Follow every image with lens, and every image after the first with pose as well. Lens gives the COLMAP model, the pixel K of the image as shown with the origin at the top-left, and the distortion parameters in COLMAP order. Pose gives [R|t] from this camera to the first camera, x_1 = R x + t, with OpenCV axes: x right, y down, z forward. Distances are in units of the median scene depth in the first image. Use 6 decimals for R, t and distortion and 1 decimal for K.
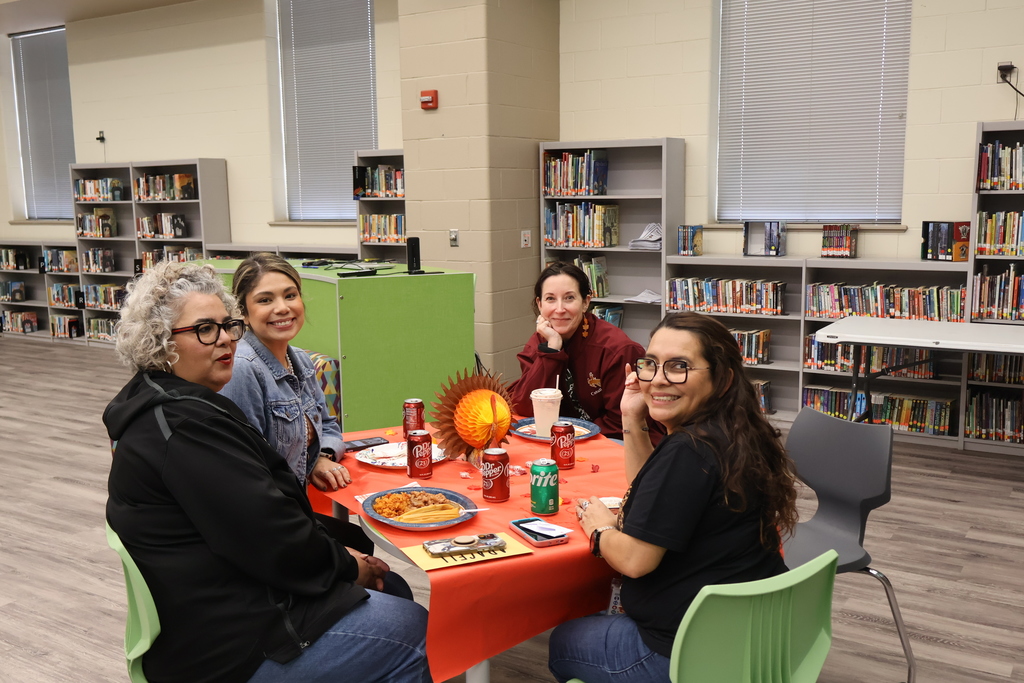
lens RADIAL K [[1016.9, 0, 511.6], [0, 1016.9, 341.4], [0, 0, 1]] dist [0.006571, 0.000000]
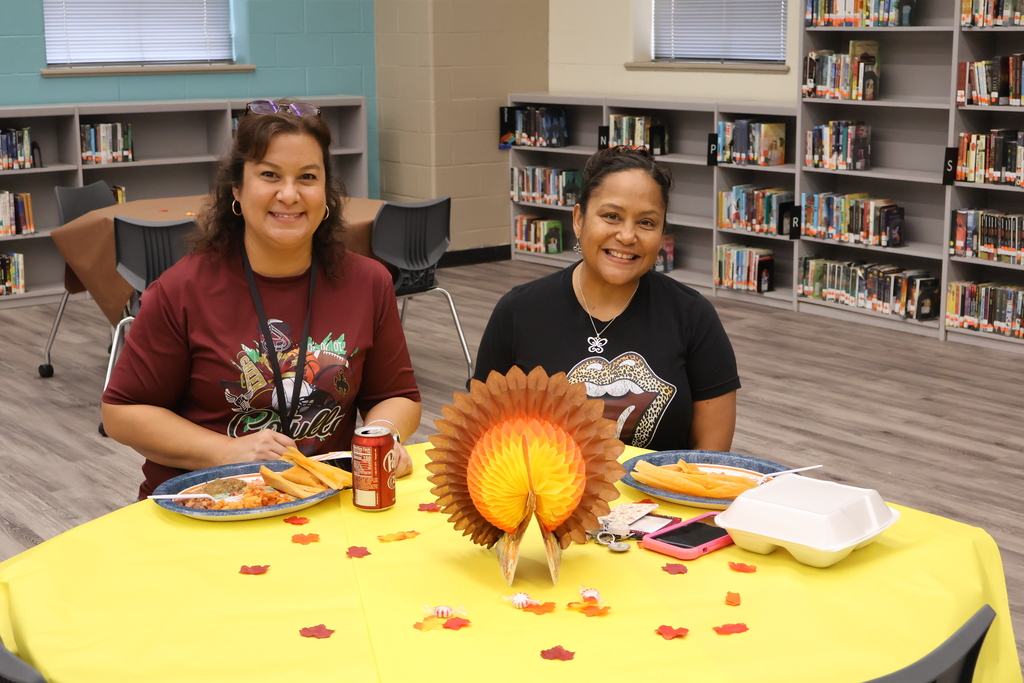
lens RADIAL K [[1507.2, 0, 512.2], [0, 1507.2, 340.9], [0, 0, 1]] dist [0.014278, 0.000000]
pose [[0.947006, 0.077109, -0.311823, -0.318002], [-0.058019, 0.995854, 0.070057, -0.025940], [0.315933, -0.048252, 0.947554, 0.234463]]
